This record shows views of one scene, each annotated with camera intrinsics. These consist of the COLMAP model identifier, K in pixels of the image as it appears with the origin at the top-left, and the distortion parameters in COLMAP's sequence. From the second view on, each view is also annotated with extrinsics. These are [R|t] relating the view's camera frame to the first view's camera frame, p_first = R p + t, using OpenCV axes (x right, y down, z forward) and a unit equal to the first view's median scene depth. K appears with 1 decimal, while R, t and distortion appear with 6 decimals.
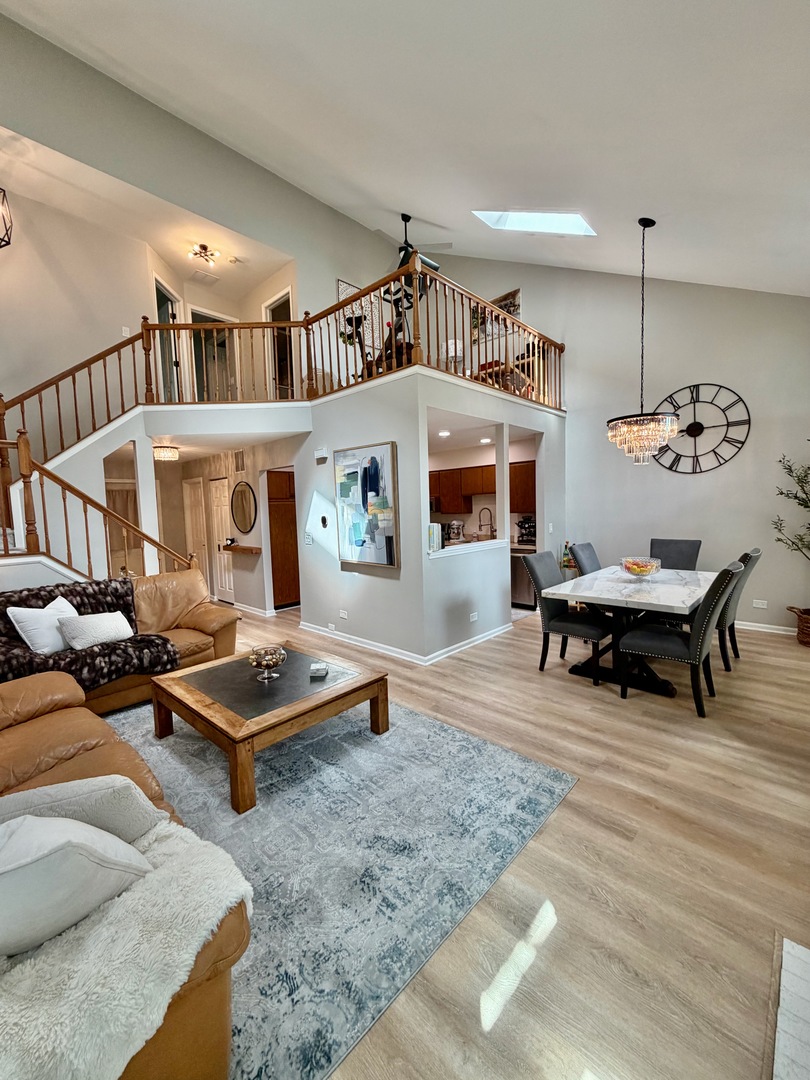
lens RADIAL K [[434.8, 0, 410.1], [0, 434.8, 536.7], [0, 0, 1]] dist [-0.001996, -0.000285]
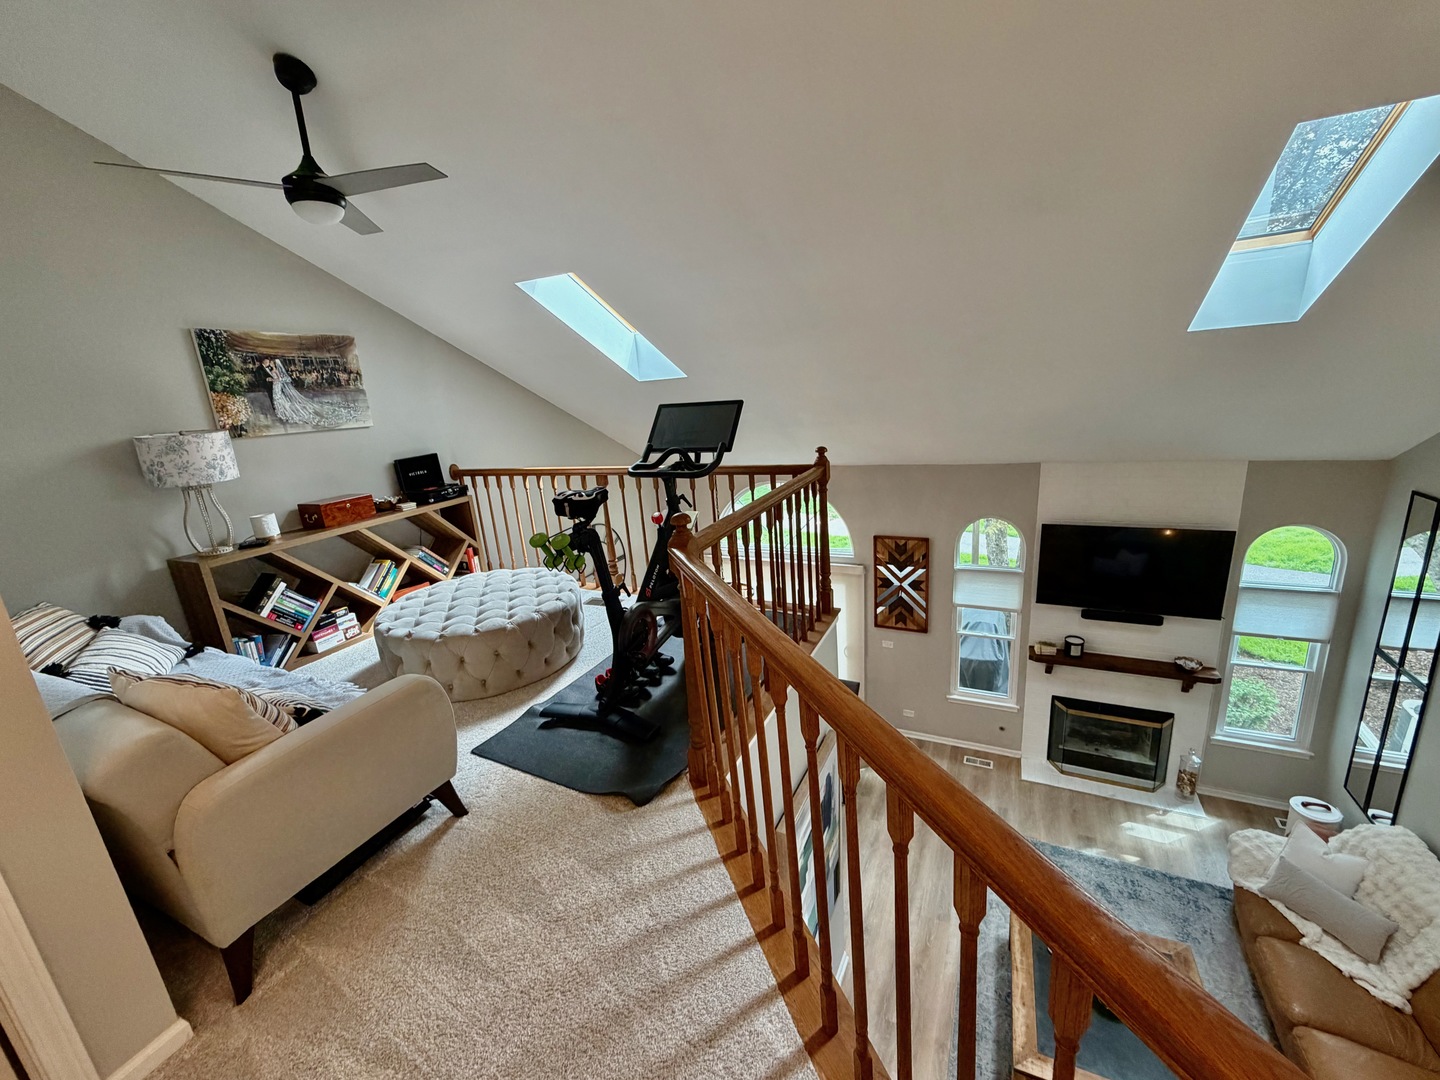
lens RADIAL K [[579.8, 0, 715.2], [0, 579.8, 541.7], [0, 0, 1]] dist [-0.001996, -0.000285]
pose [[-0.279467, -0.196715, 0.939788, -0.780667], [0.151815, 0.957422, 0.245552, -0.768008], [-0.948077, 0.211297, -0.237704, 1.393517]]
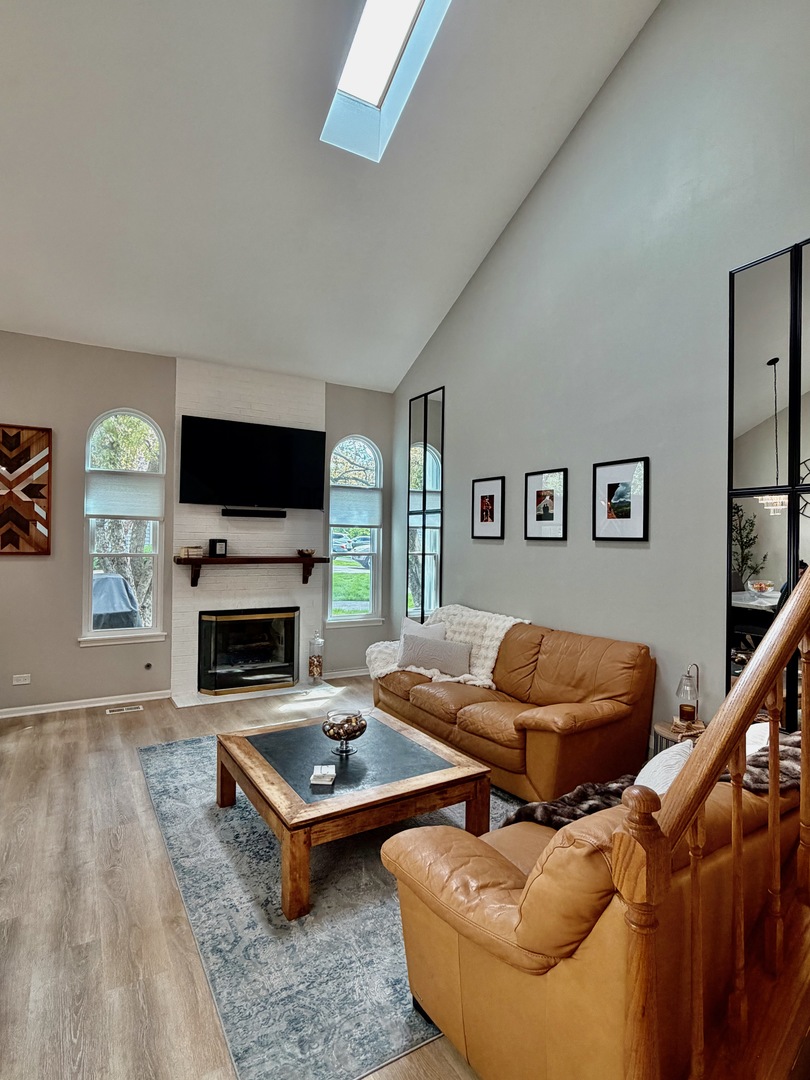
lens RADIAL K [[568.9, 0, 405.0], [0, 568.9, 540.0], [0, 0, 1]] dist [-0.002561, -0.000523]
pose [[-0.959150, 0.016261, 0.282429, -0.553635], [0.034201, 0.997689, 0.058709, -0.095431], [-0.280822, 0.065971, -0.957490, 1.462958]]
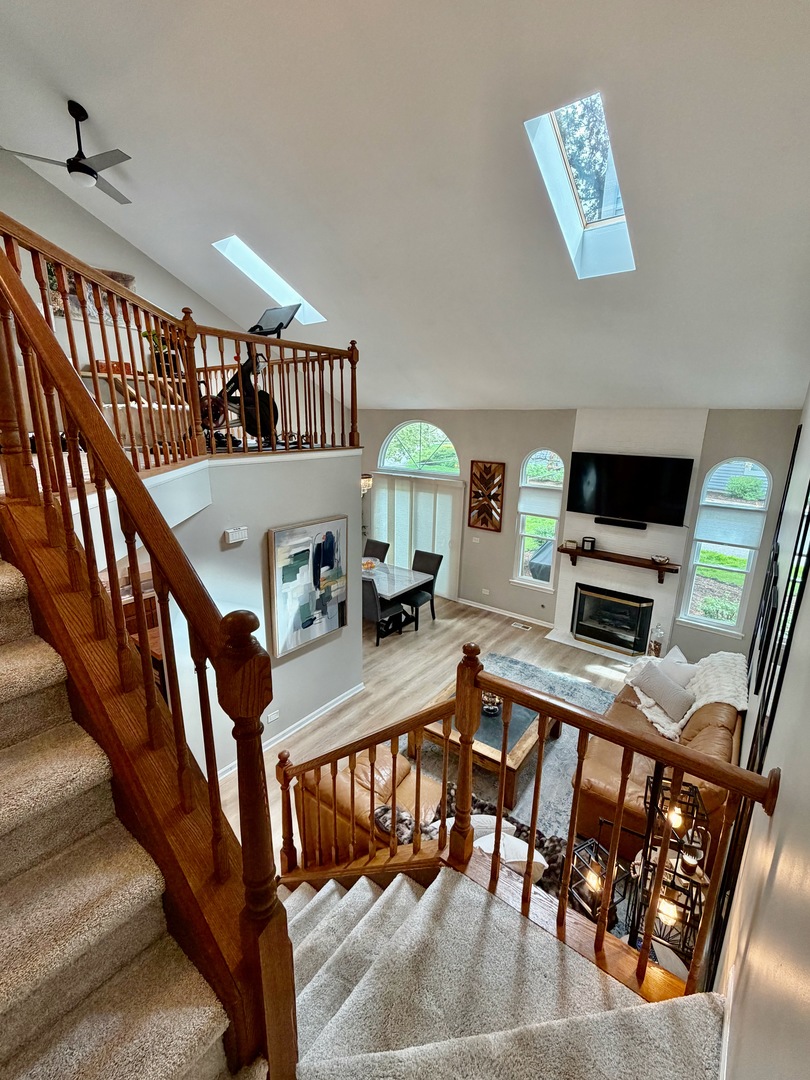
lens RADIAL K [[459.2, 0, 405.8], [0, 459.2, 536.5], [0, 0, 1]] dist [0.000730, 0.000237]
pose [[-0.090802, -0.215304, 0.972316, -1.232194], [0.055785, 0.973717, 0.220823, -0.435145], [-0.994305, 0.074292, -0.076405, 1.002801]]
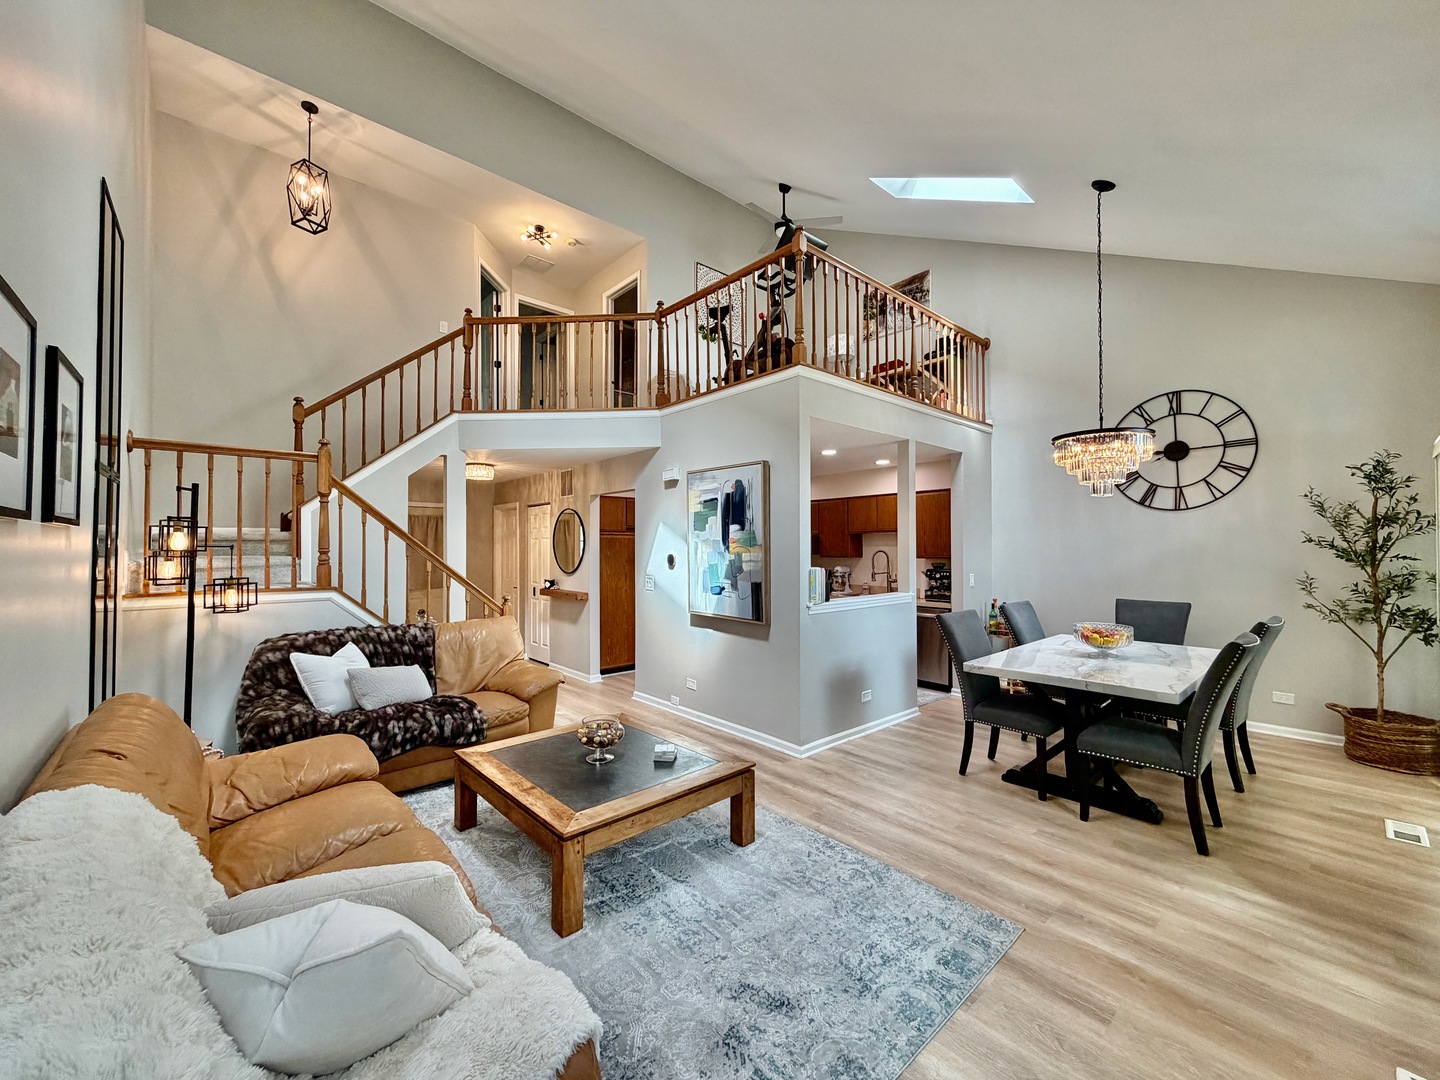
lens RADIAL K [[574.3, 0, 720.0], [0, 574.3, 540.0], [0, 0, 1]] dist [-0.002010, -0.000316]
pose [[0.995583, 0.026723, -0.090000, -0.025135], [-0.033983, 0.996206, -0.080120, 0.008182], [0.087517, 0.082825, 0.992714, -0.018486]]
